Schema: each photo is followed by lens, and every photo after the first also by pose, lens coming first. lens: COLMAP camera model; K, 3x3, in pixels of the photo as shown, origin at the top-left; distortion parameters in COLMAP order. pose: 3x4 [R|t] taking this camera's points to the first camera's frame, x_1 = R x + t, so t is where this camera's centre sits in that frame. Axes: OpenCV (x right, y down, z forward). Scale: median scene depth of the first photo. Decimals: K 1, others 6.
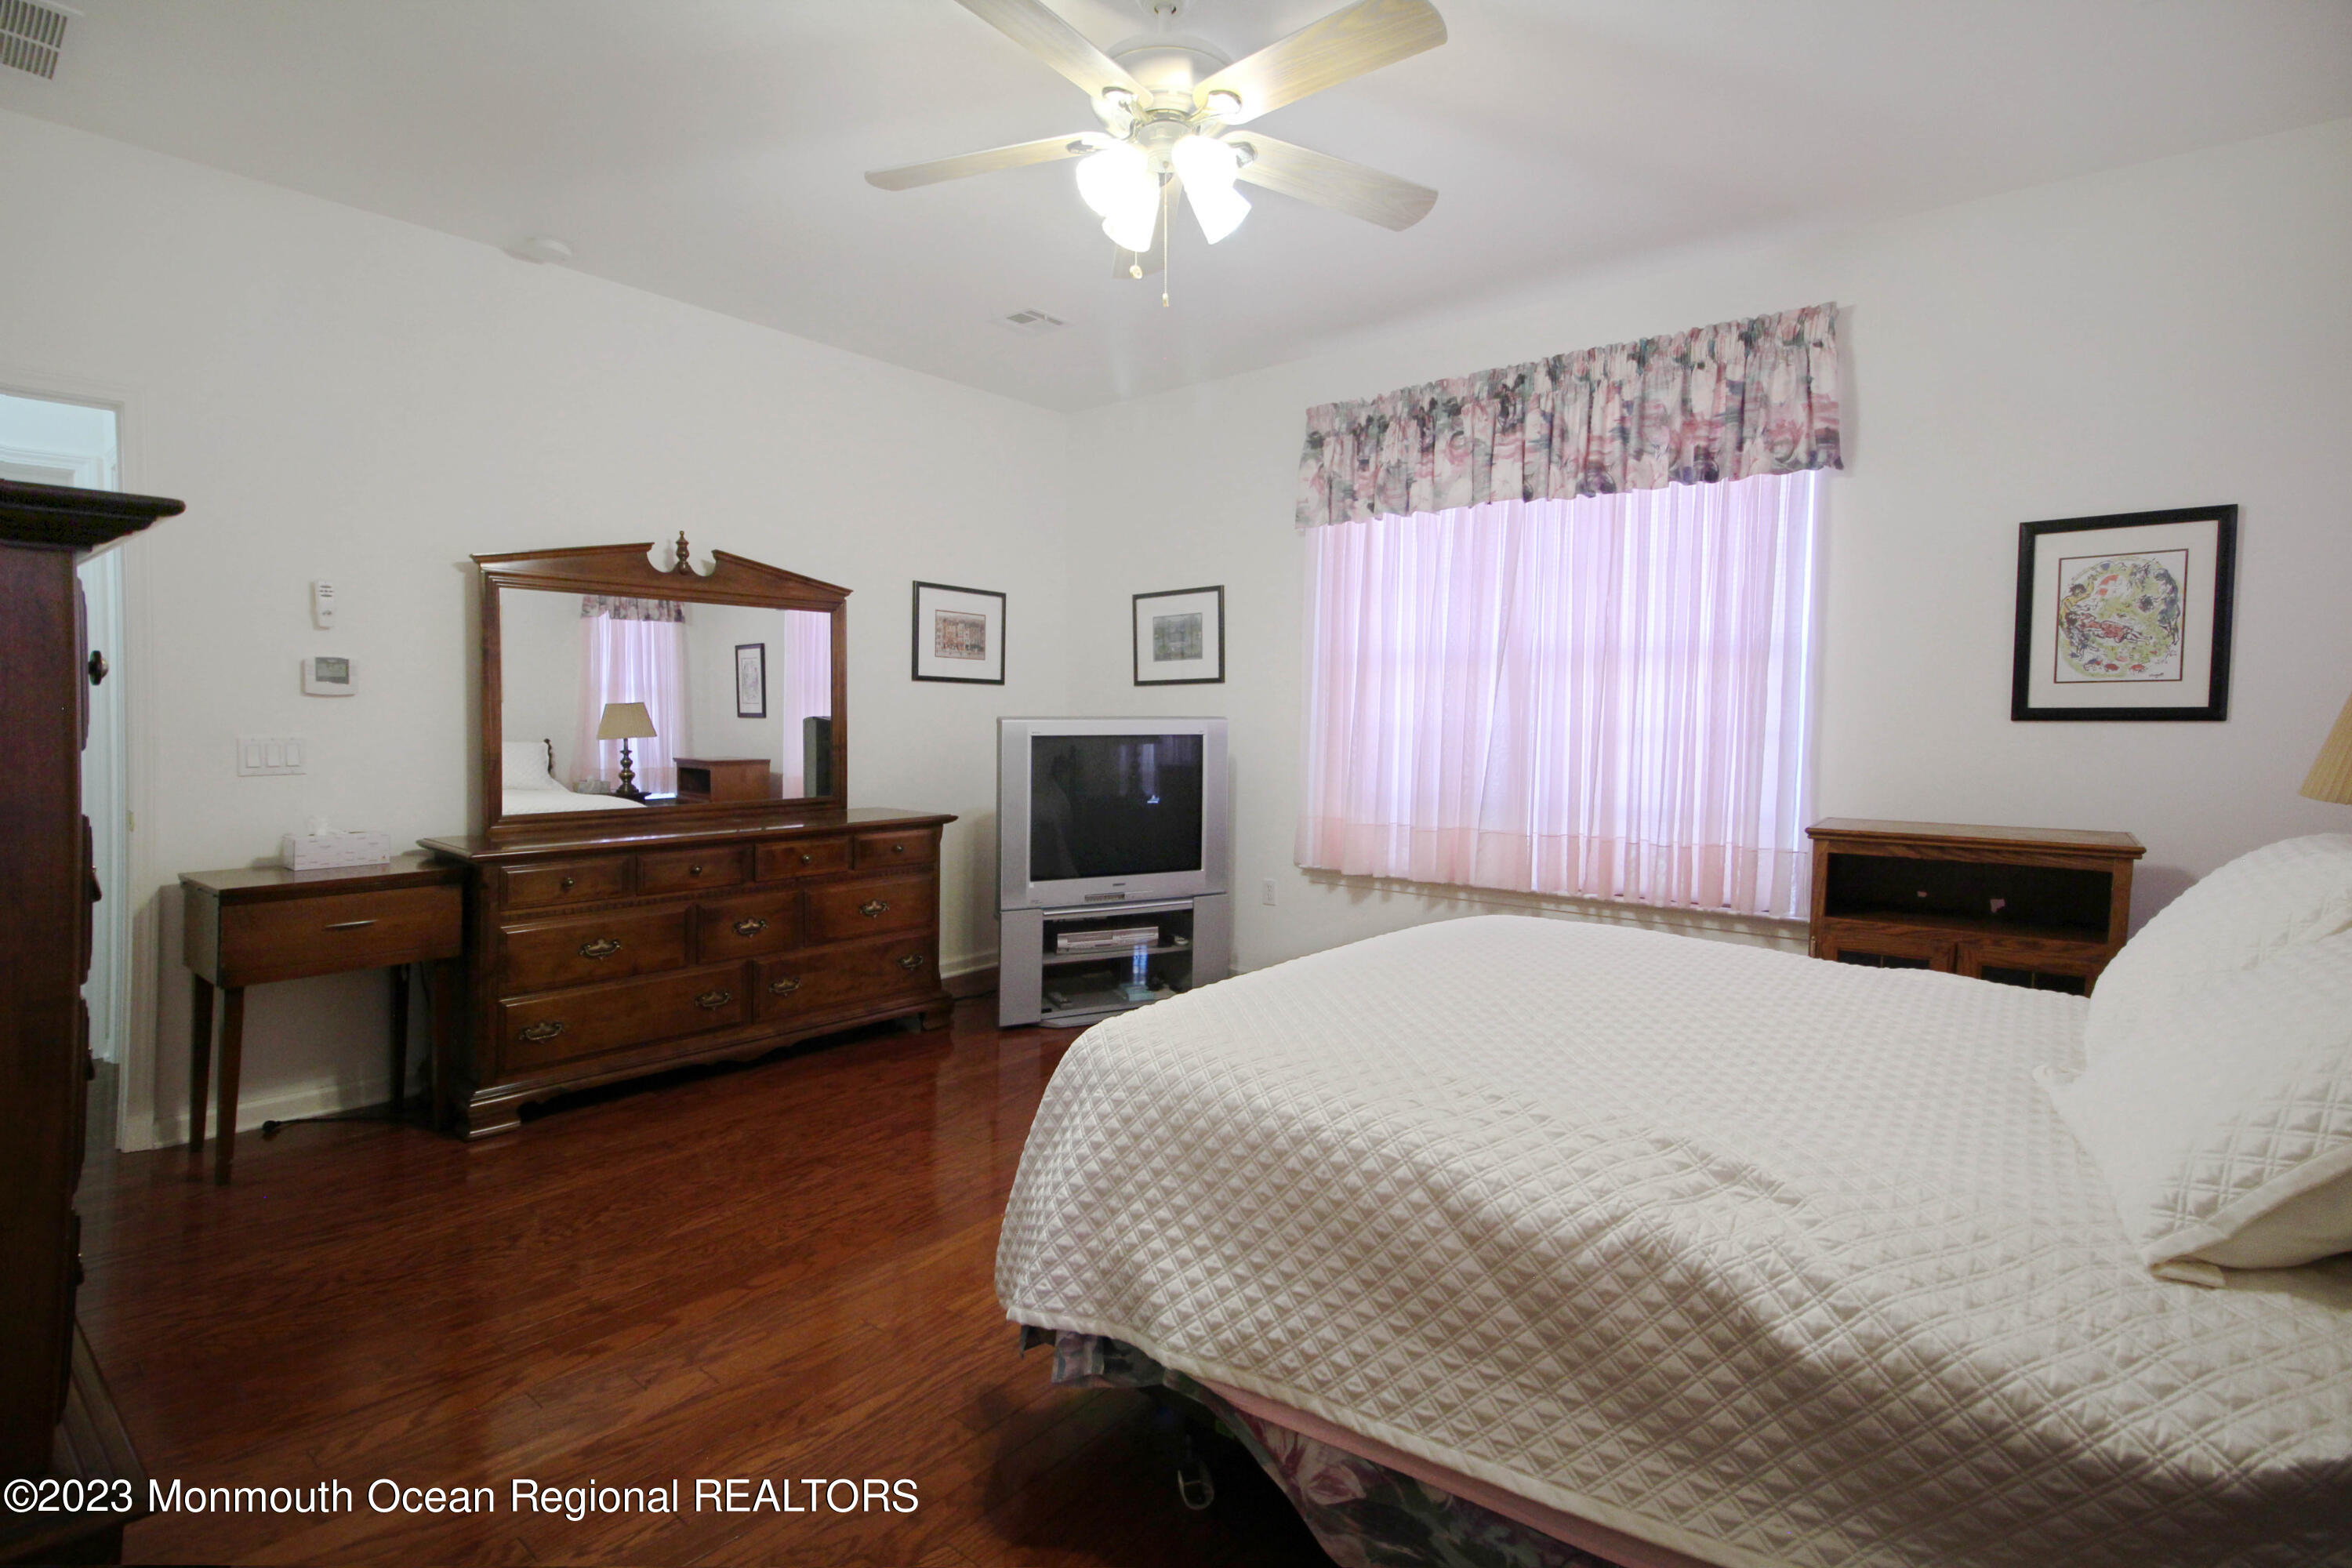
lens RADIAL K [[1095.3, 0, 1166.0], [0, 1095.3, 801.6], [0, 0, 1]] dist [0.001526, -0.011828]
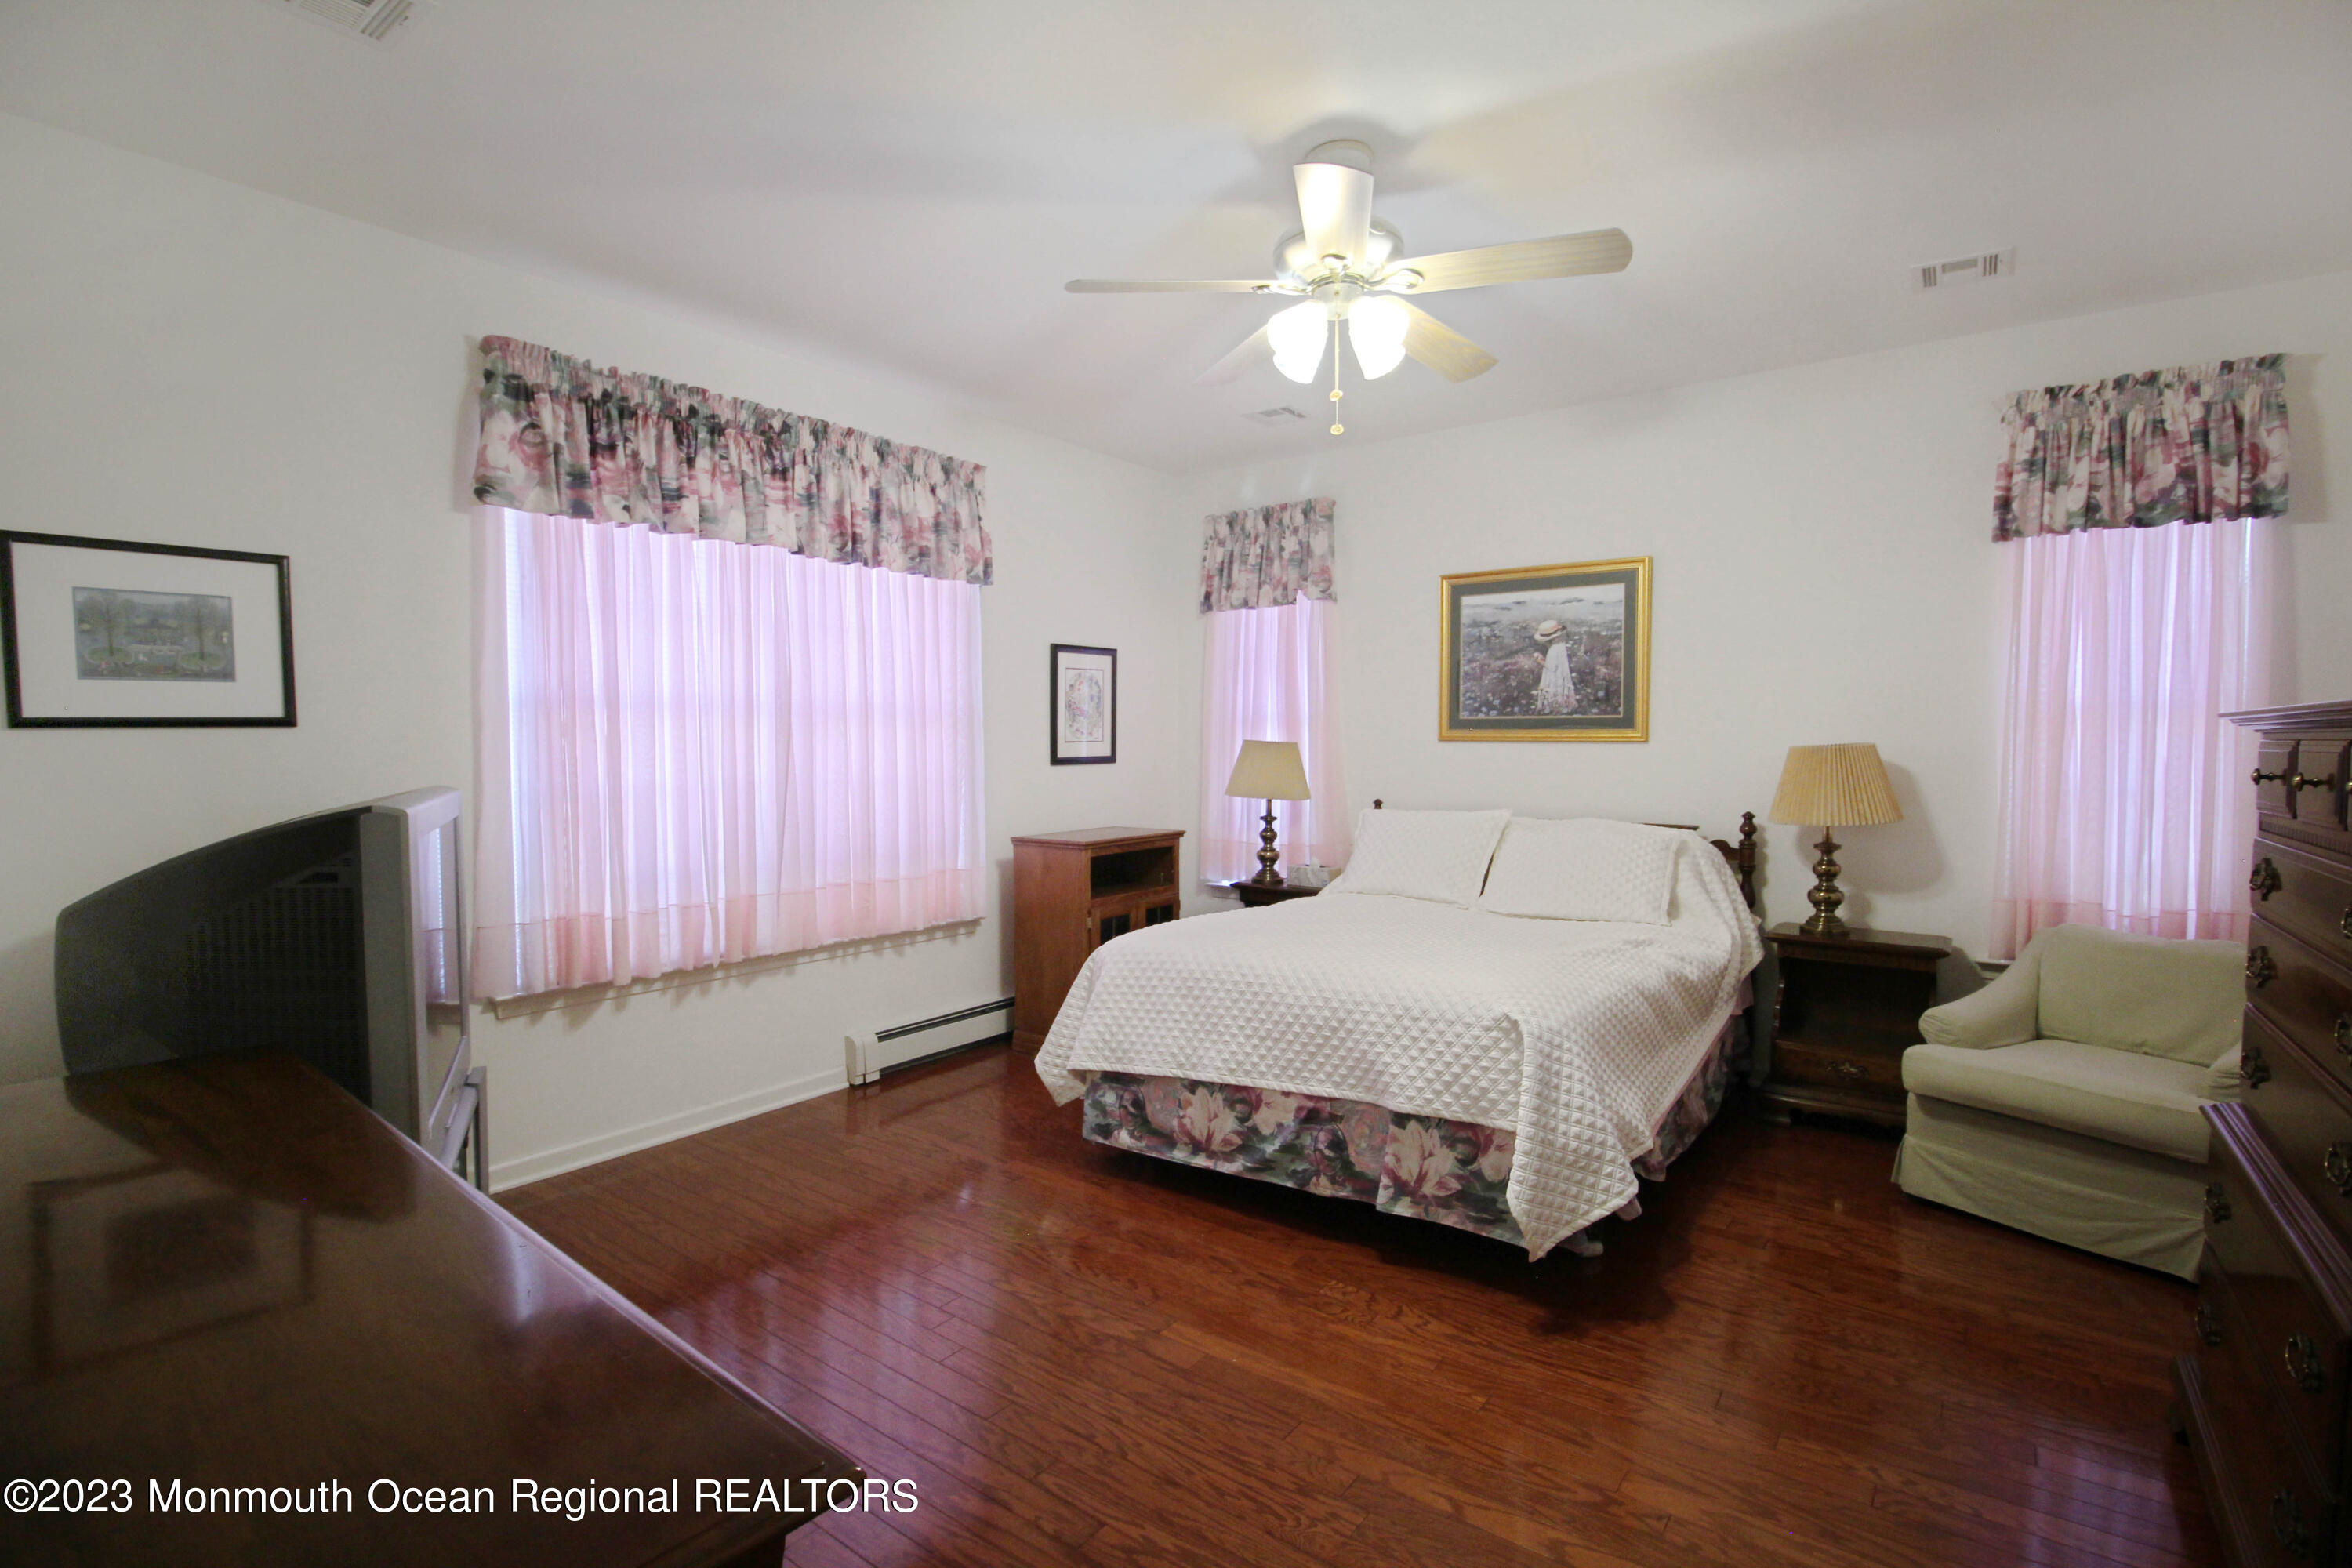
lens RADIAL K [[1095.3, 0, 1166.0], [0, 1095.3, 801.6], [0, 0, 1]] dist [0.001526, -0.011828]
pose [[-0.038564, -0.055964, 0.997688, -0.631729], [0.083177, 0.994786, 0.059016, -0.076870], [-0.995788, 0.085261, -0.033708, 0.671104]]
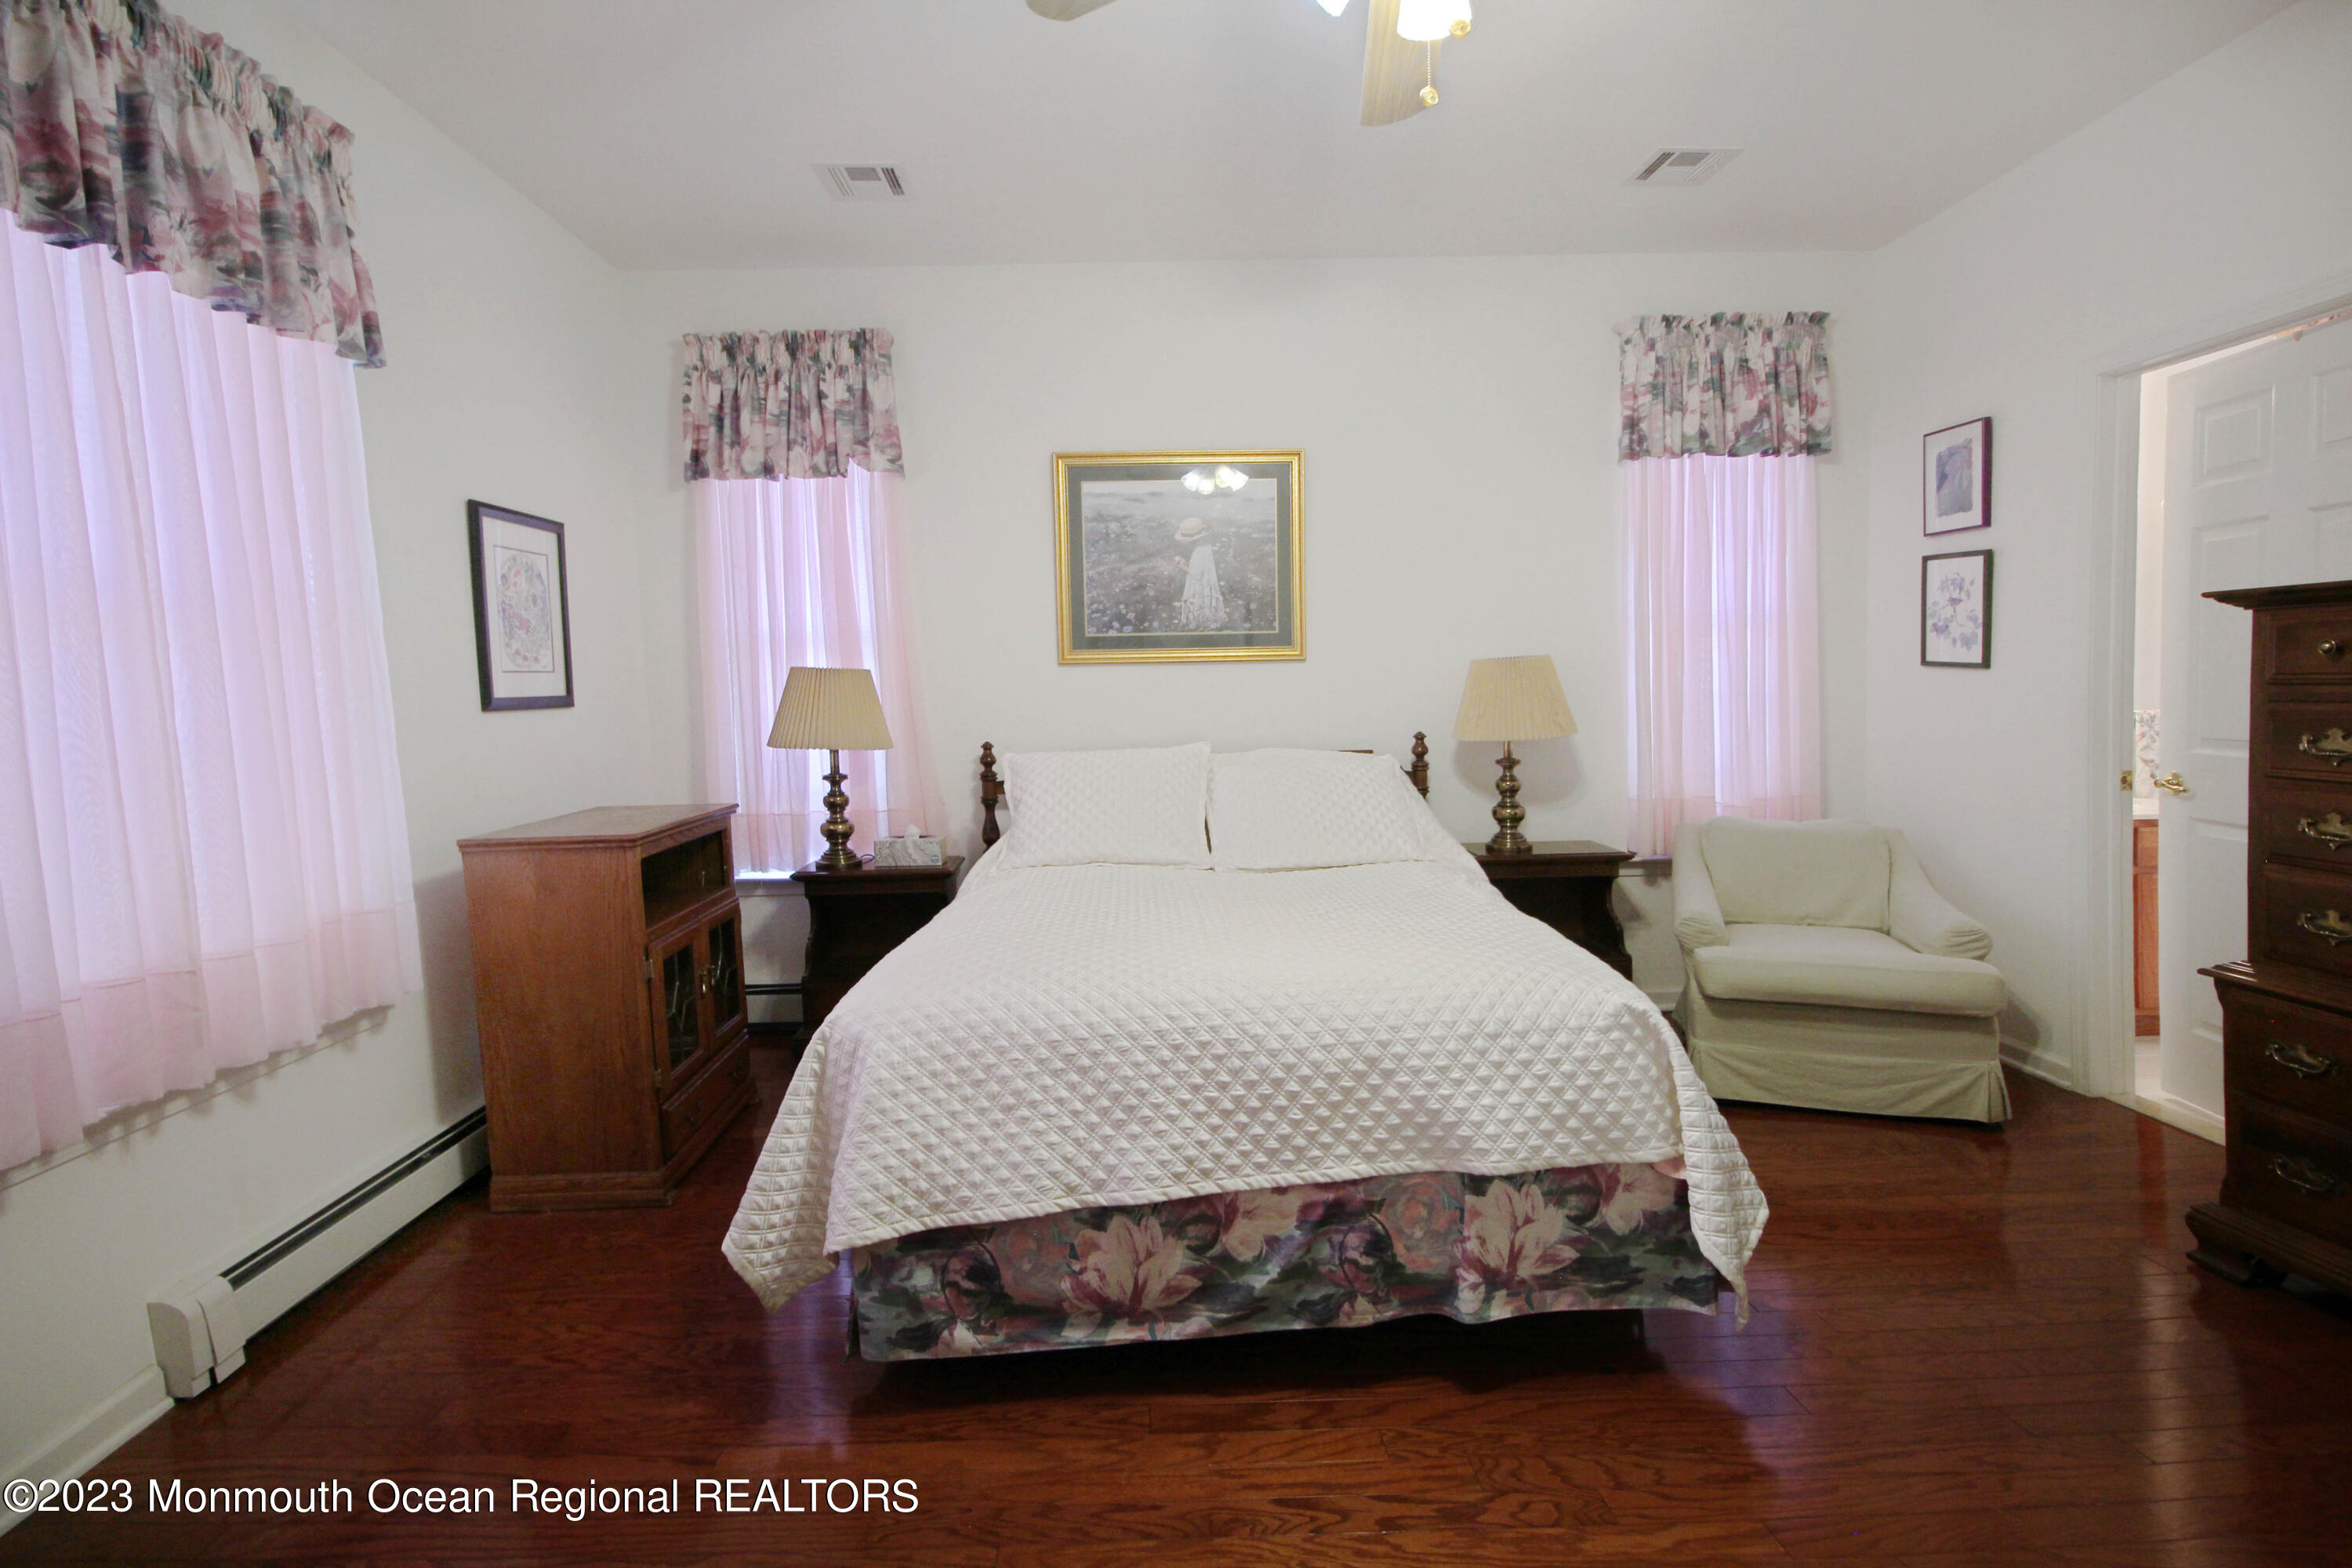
lens RADIAL K [[1095.3, 0, 1166.0], [0, 1095.3, 801.6], [0, 0, 1]] dist [0.001526, -0.011828]
pose [[-0.653230, -0.065868, 0.754289, -0.240257], [0.084543, 0.983634, 0.159111, -0.074086], [-0.752425, 0.167705, -0.636971, 0.881263]]
